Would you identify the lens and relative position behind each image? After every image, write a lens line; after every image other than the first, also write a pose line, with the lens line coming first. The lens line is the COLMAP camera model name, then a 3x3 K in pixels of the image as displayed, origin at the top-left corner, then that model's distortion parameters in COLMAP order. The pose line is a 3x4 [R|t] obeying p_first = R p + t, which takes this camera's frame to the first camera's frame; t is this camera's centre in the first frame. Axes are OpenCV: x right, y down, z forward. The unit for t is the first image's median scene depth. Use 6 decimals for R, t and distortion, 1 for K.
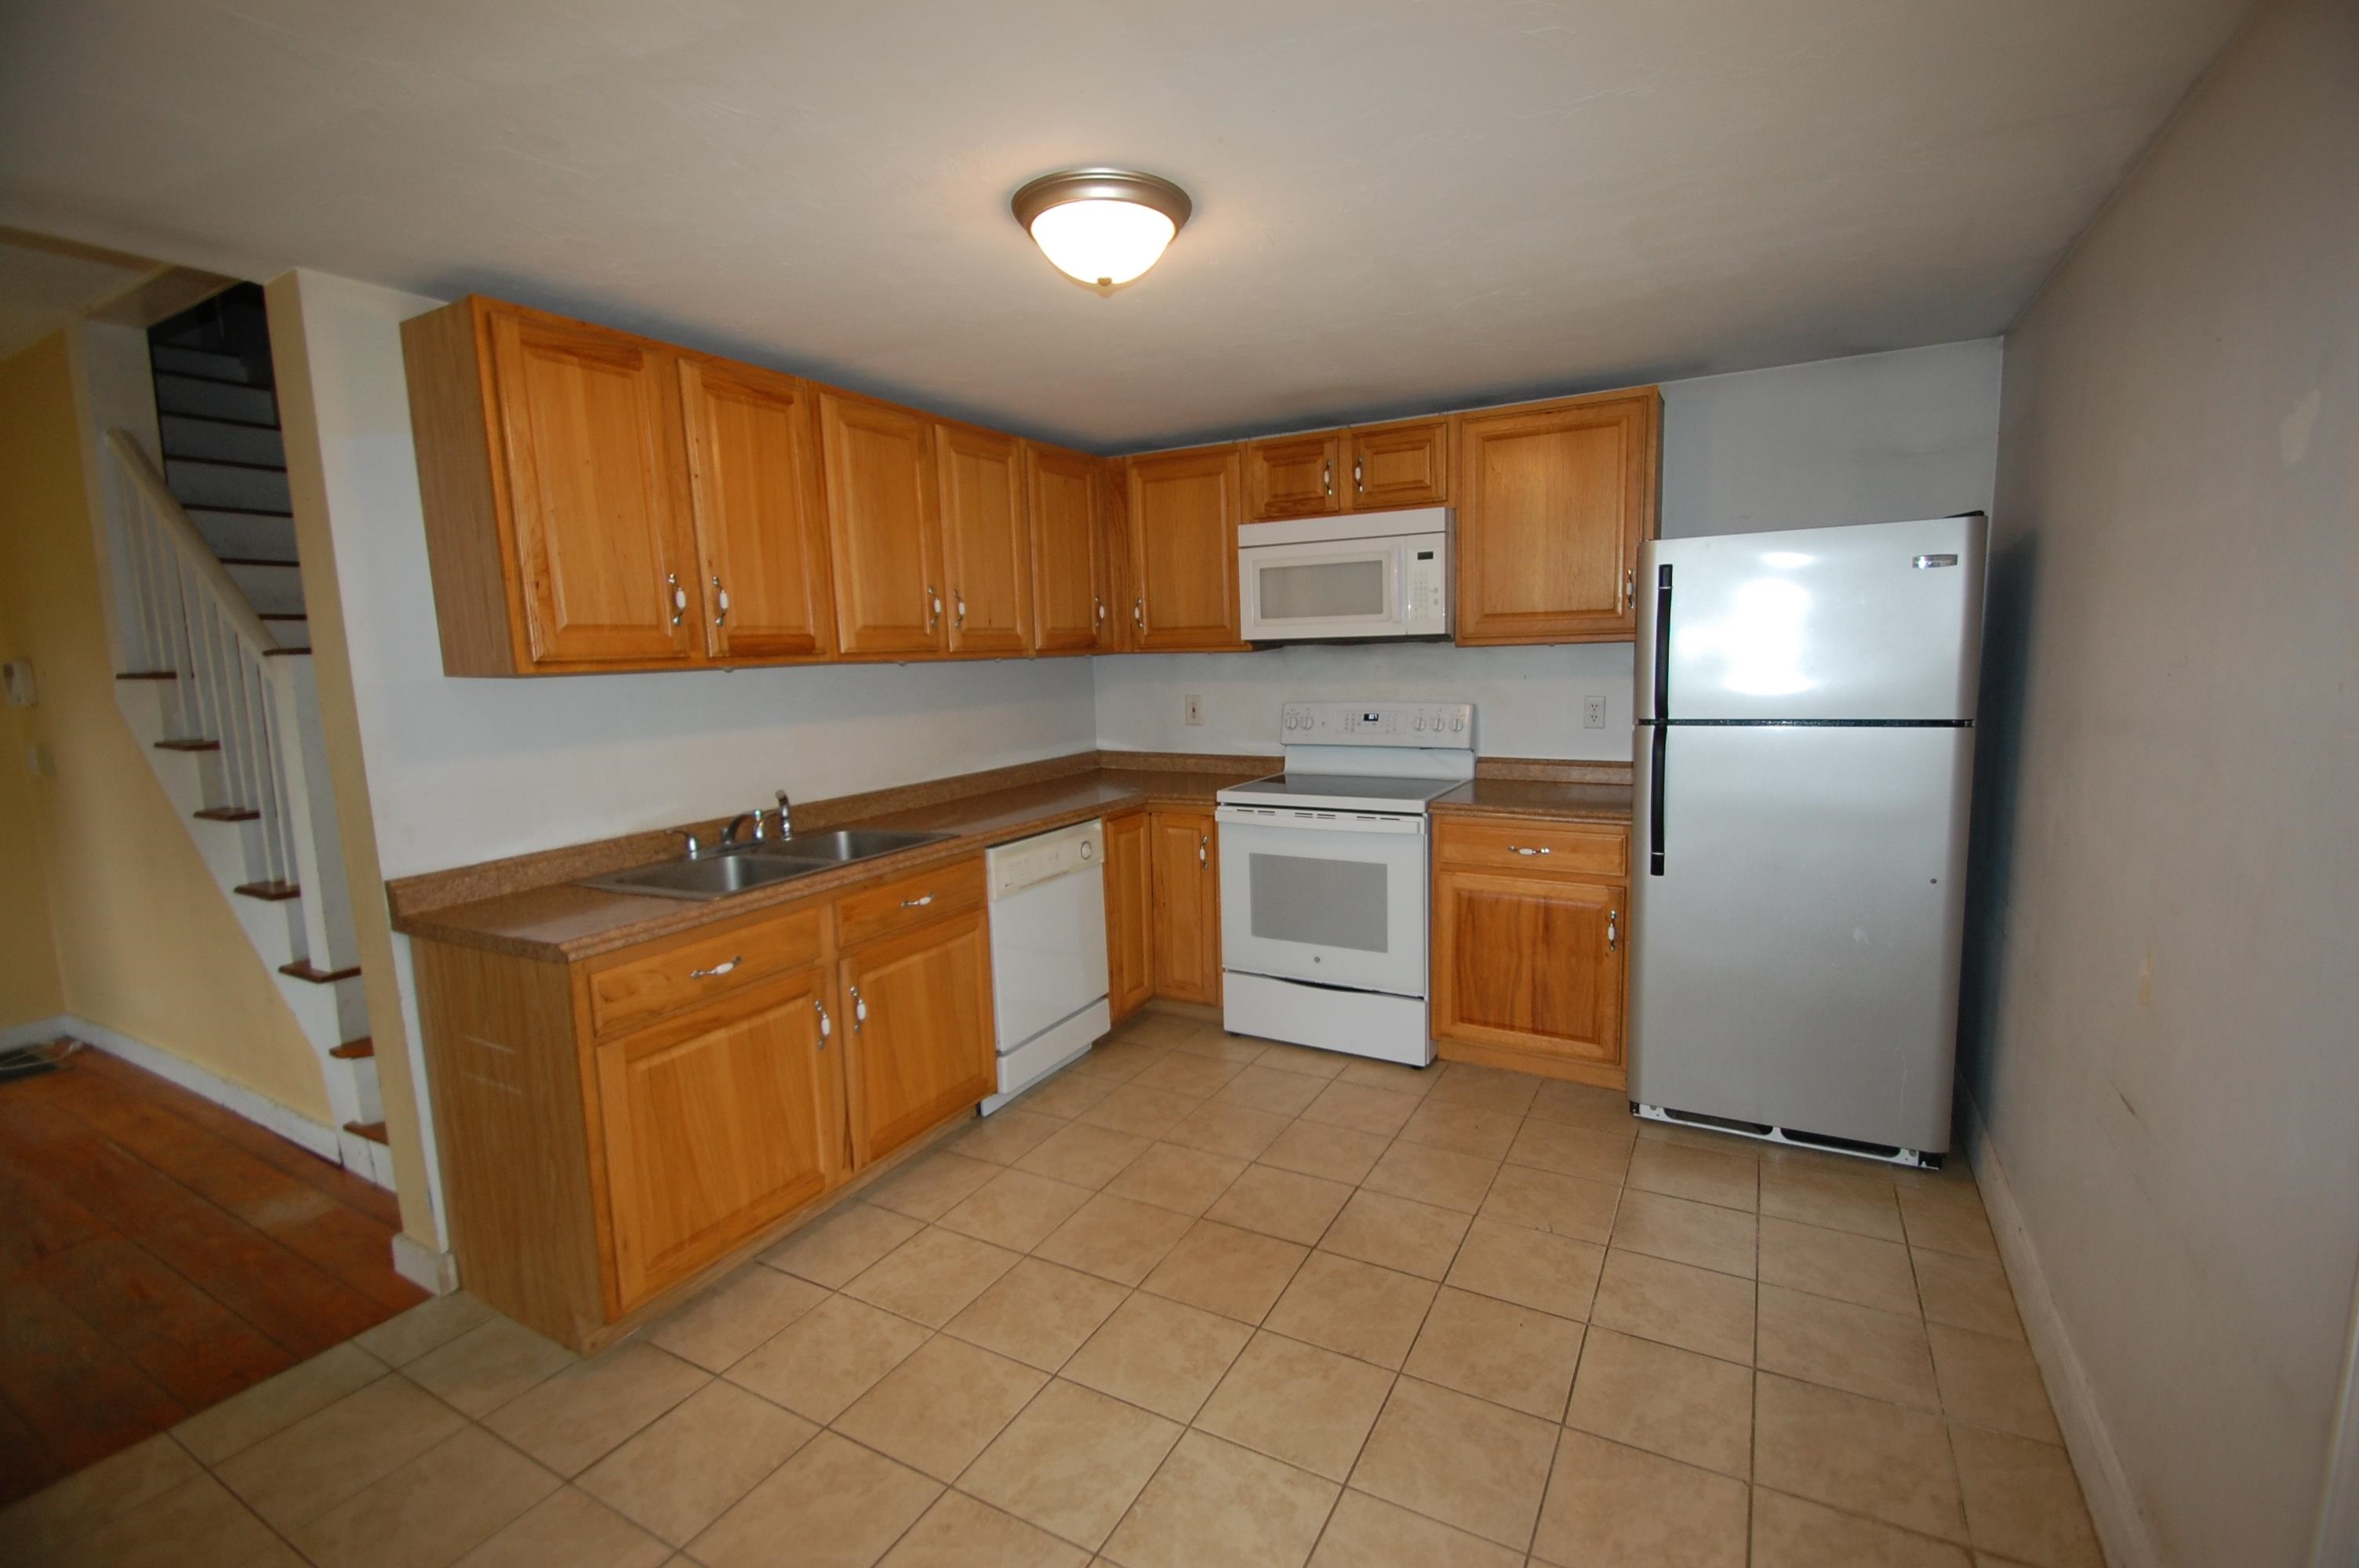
lens RADIAL K [[1020.5, 0, 1181.2], [0, 1020.5, 784.7], [0, 0, 1]] dist [-0.000047, -0.010399]
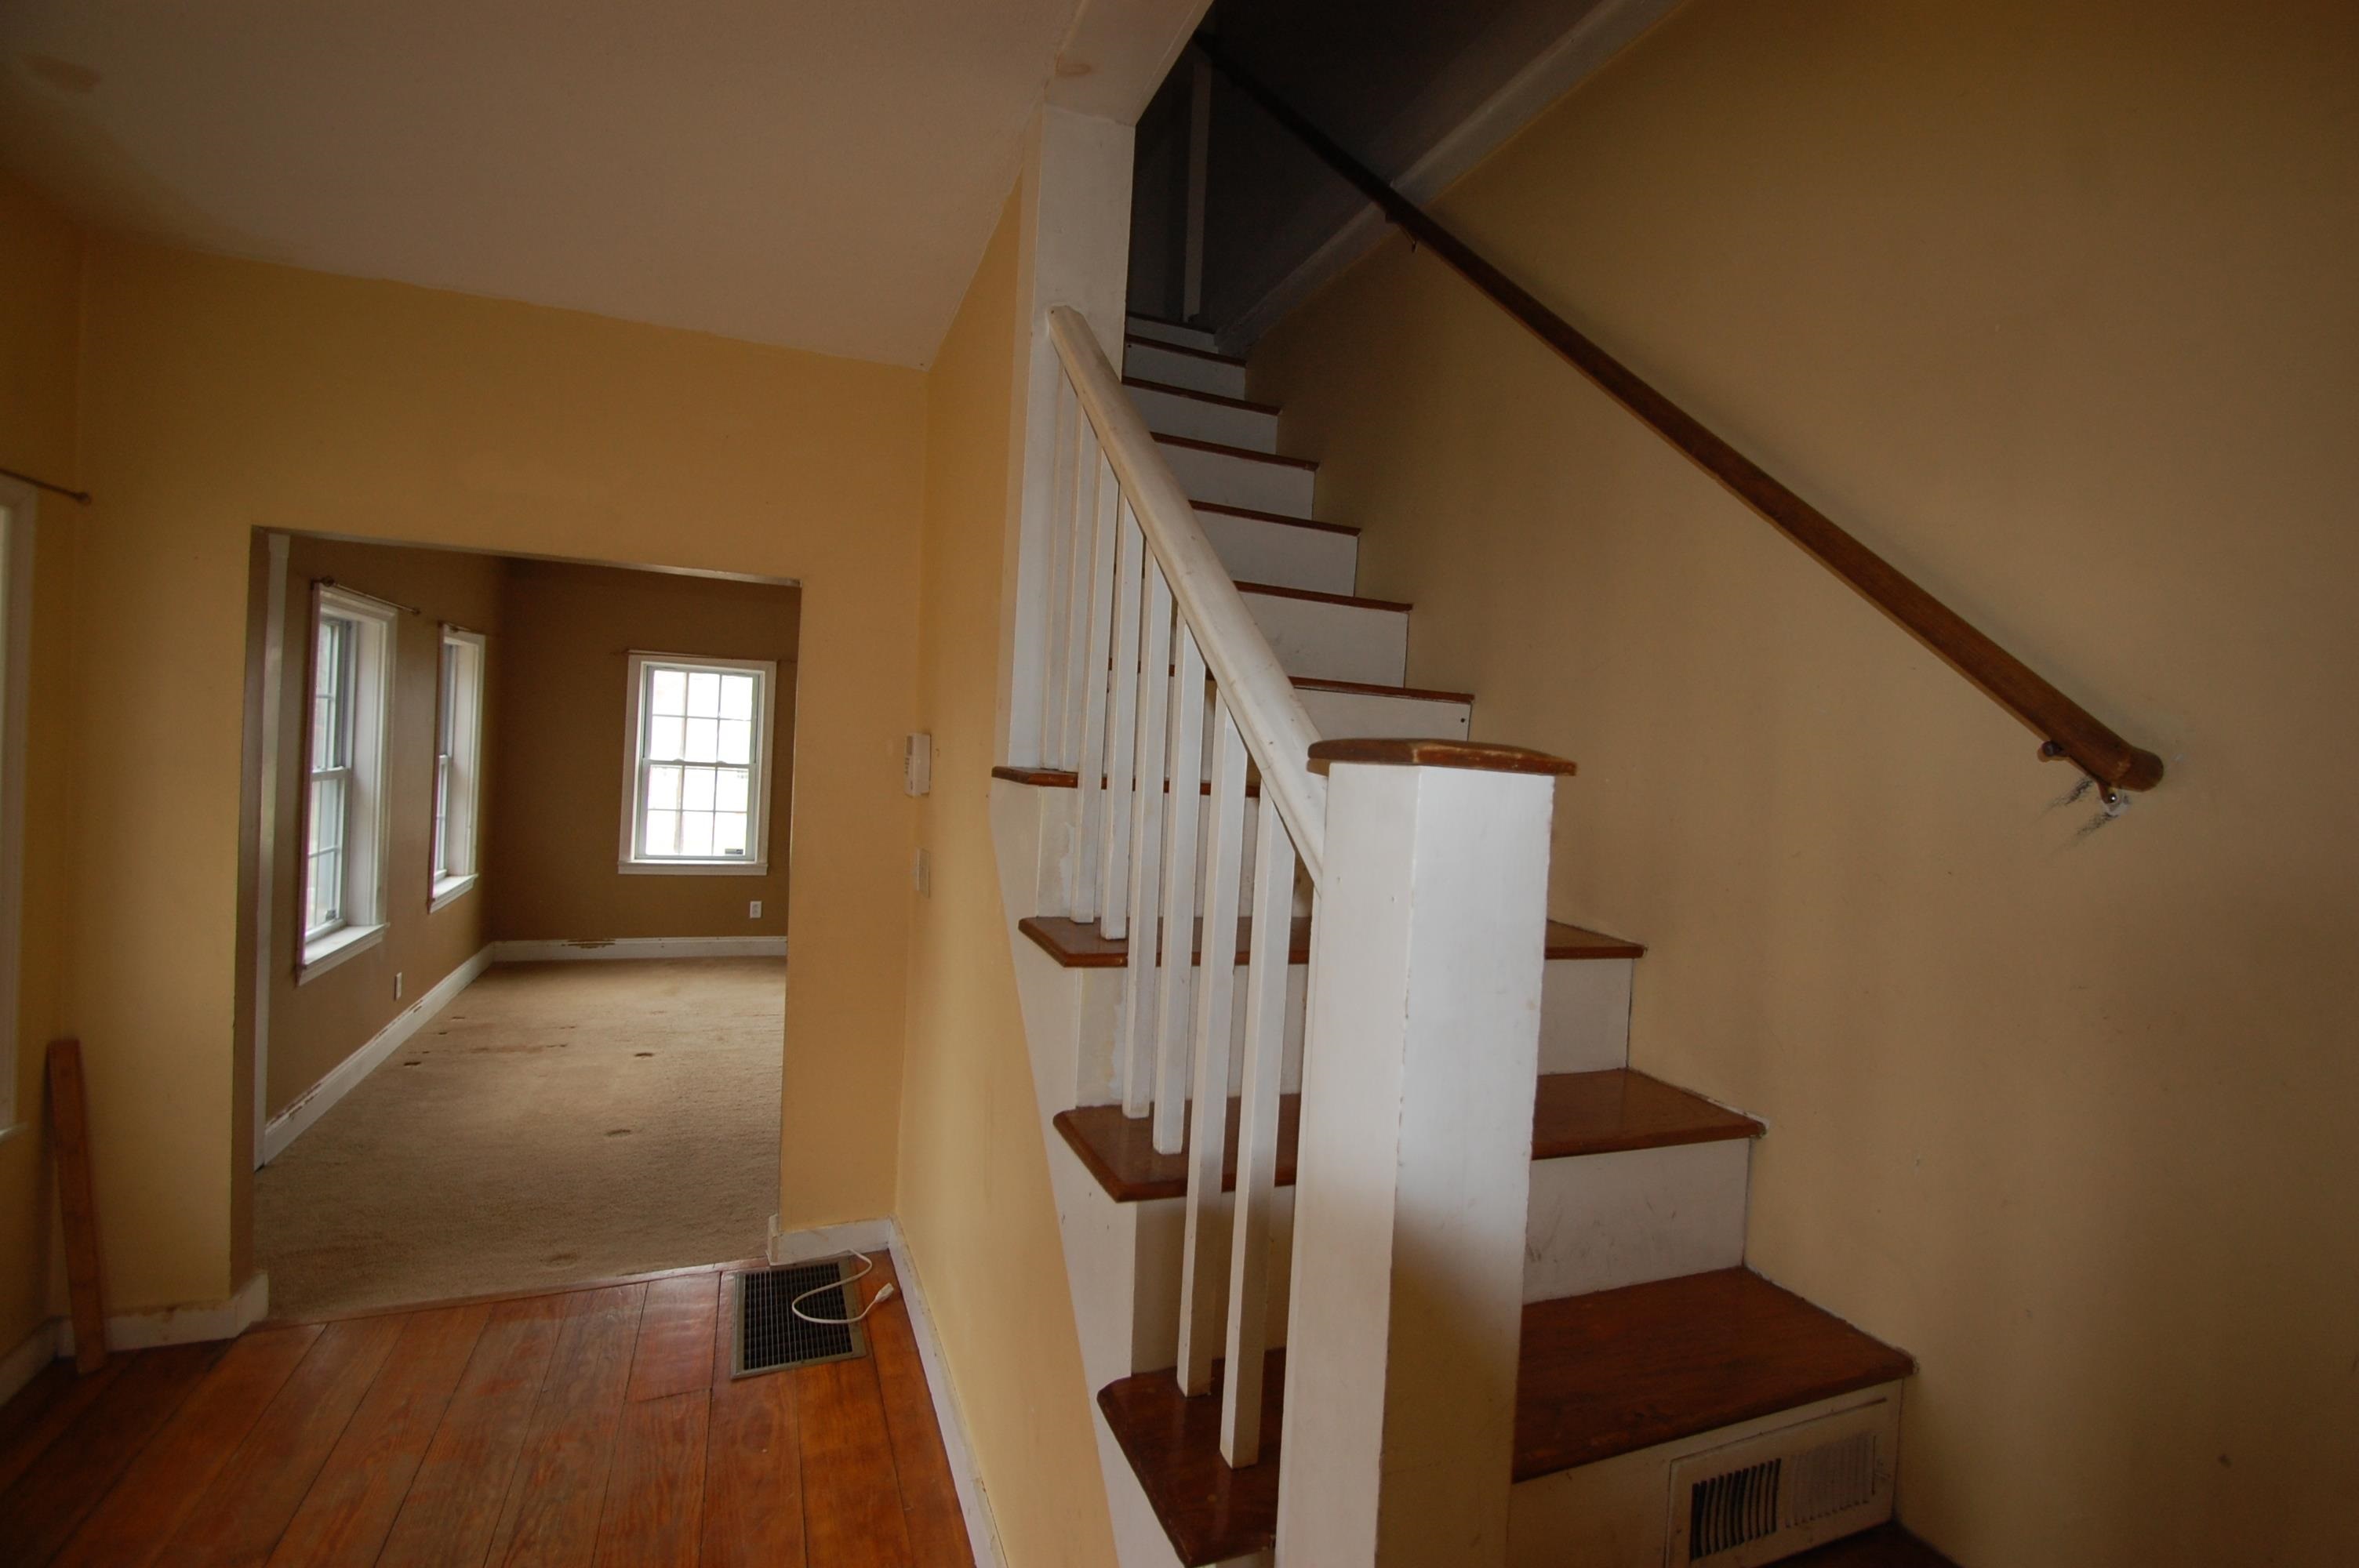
lens RADIAL K [[1047.6, 0, 1193.4], [0, 1047.6, 782.1], [0, 0, 1]] dist [0.001331, -0.011692]
pose [[0.775015, 0.077917, -0.627121, -0.691413], [-0.152302, 0.986148, -0.065694, -0.090430], [0.613316, 0.146425, 0.776146, 0.698406]]
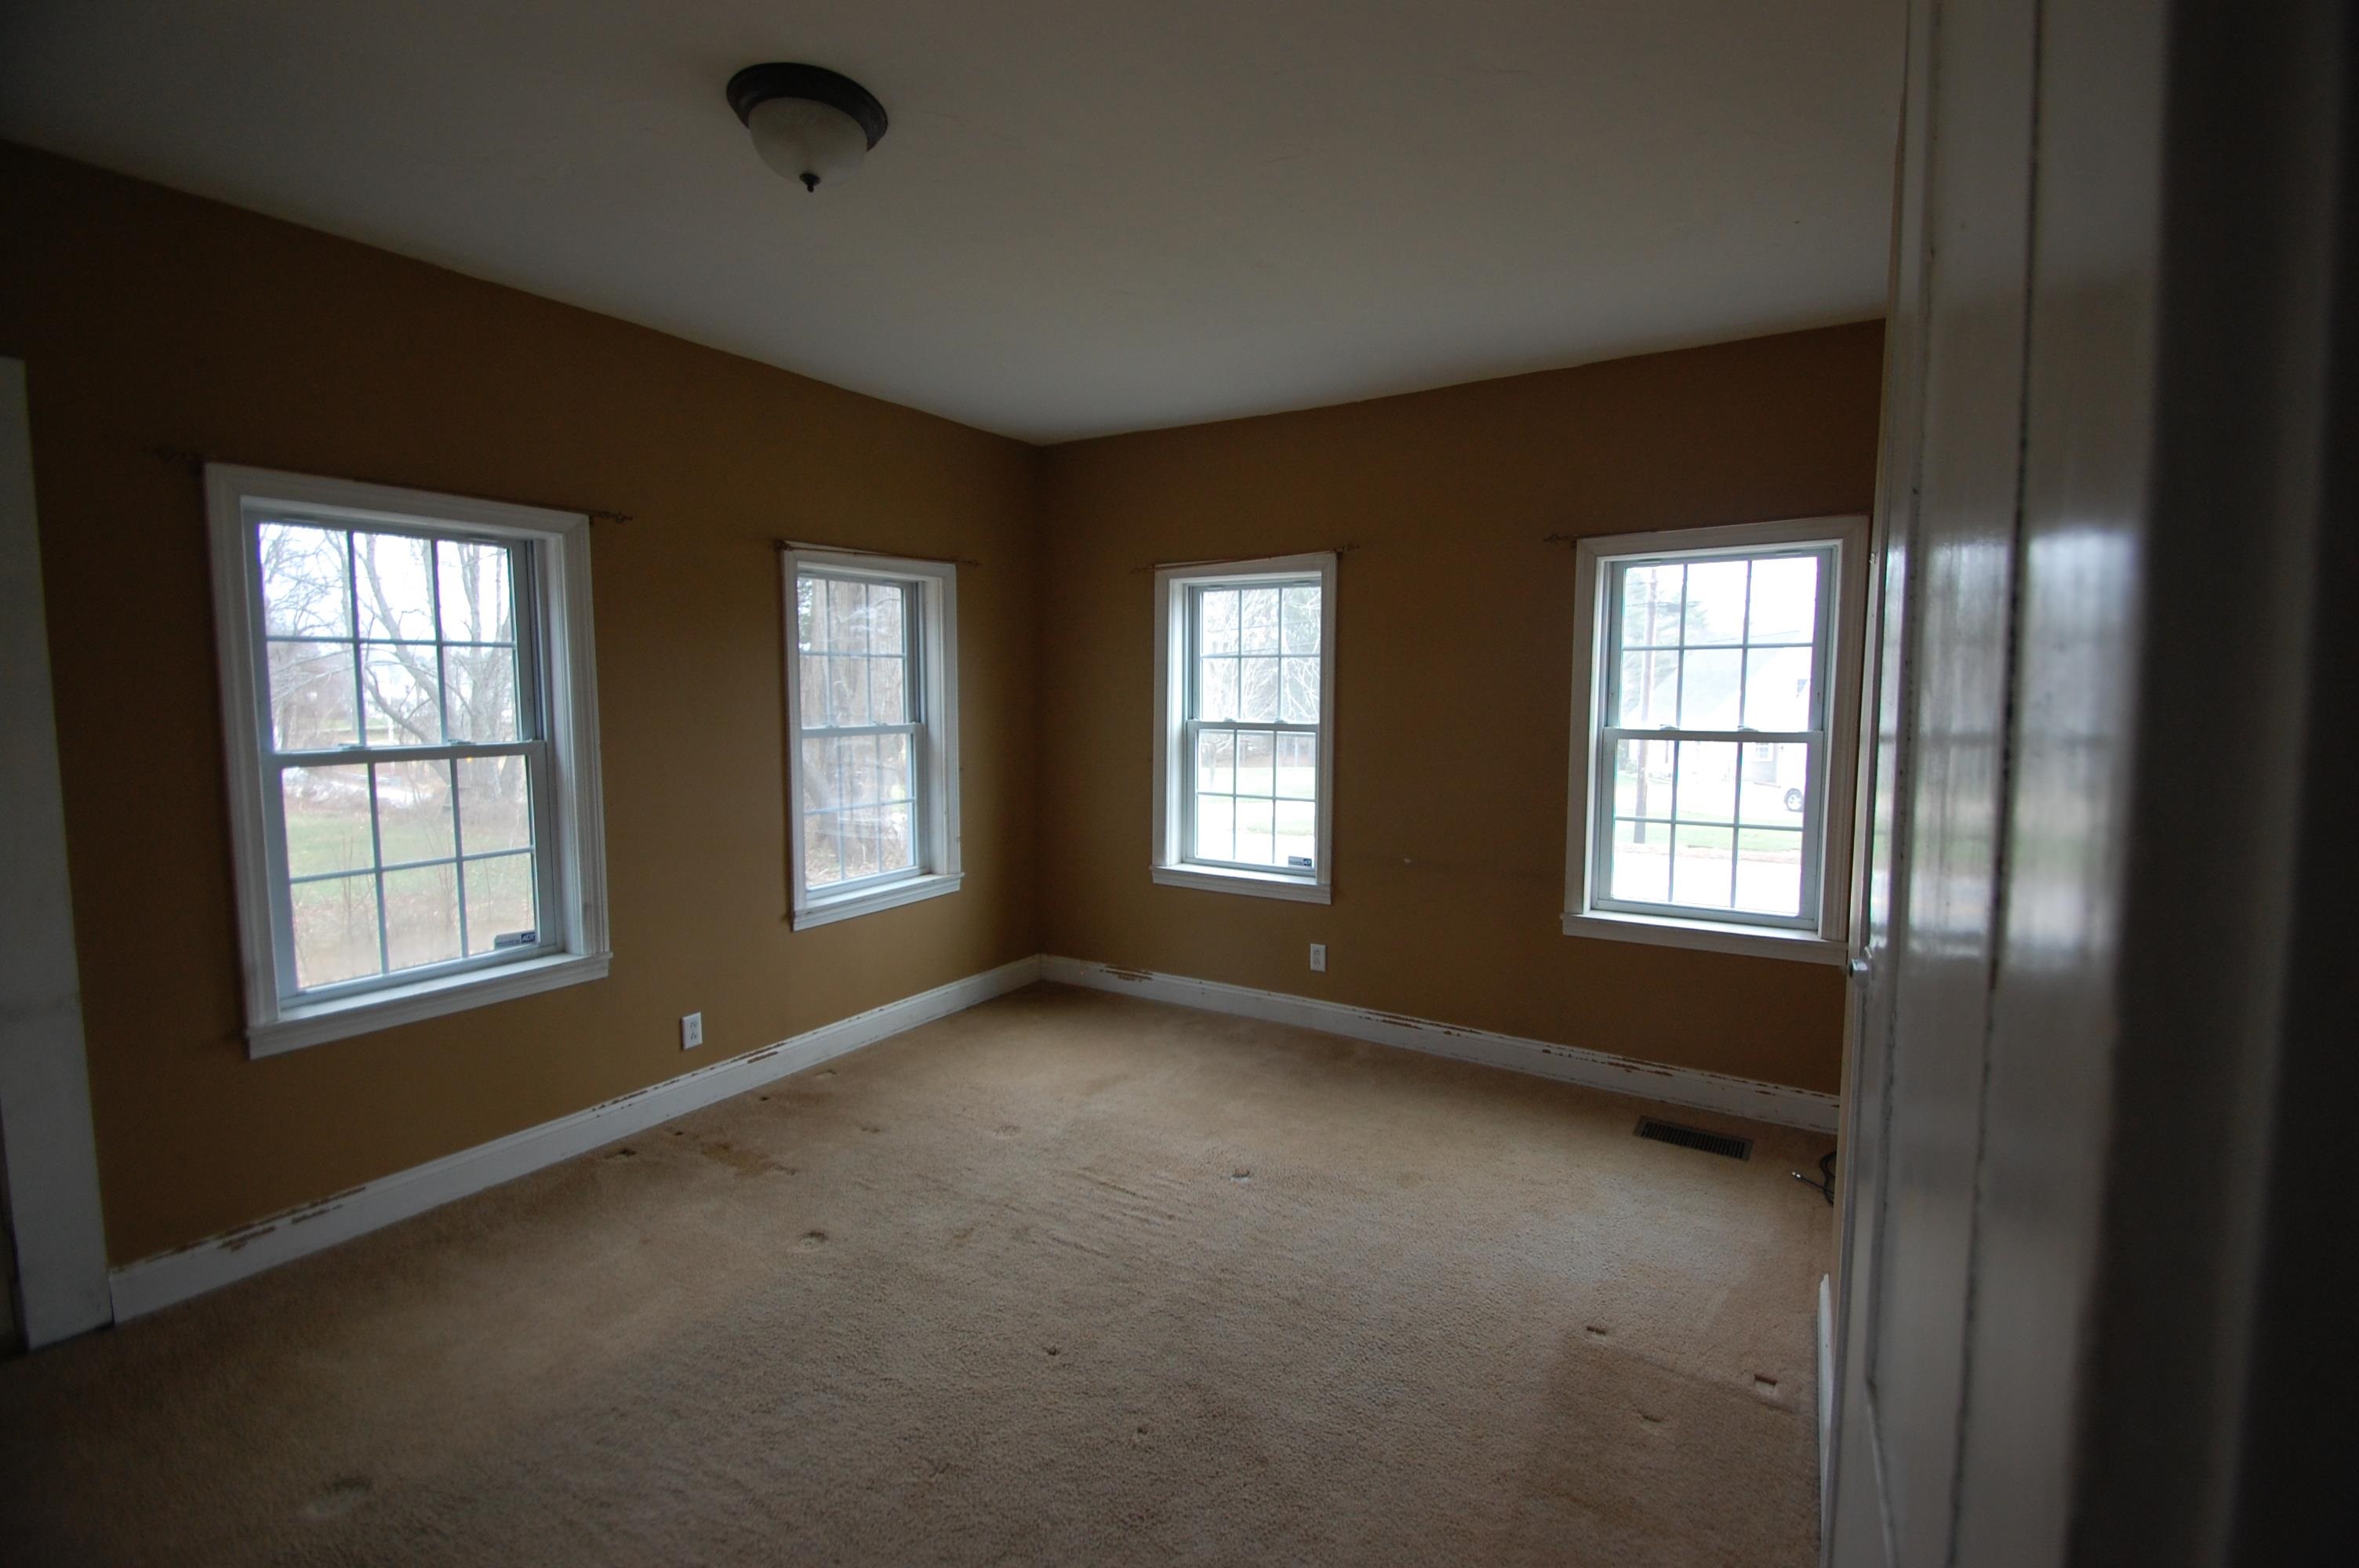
lens RADIAL K [[1047.6, 0, 1193.4], [0, 1047.6, 782.1], [0, 0, 1]] dist [0.001331, -0.011692]
pose [[-0.053694, 0.118521, -0.991499, -1.493821], [-0.129283, 0.983749, 0.124596, -0.221781], [0.990153, 0.134874, -0.037499, 1.855790]]
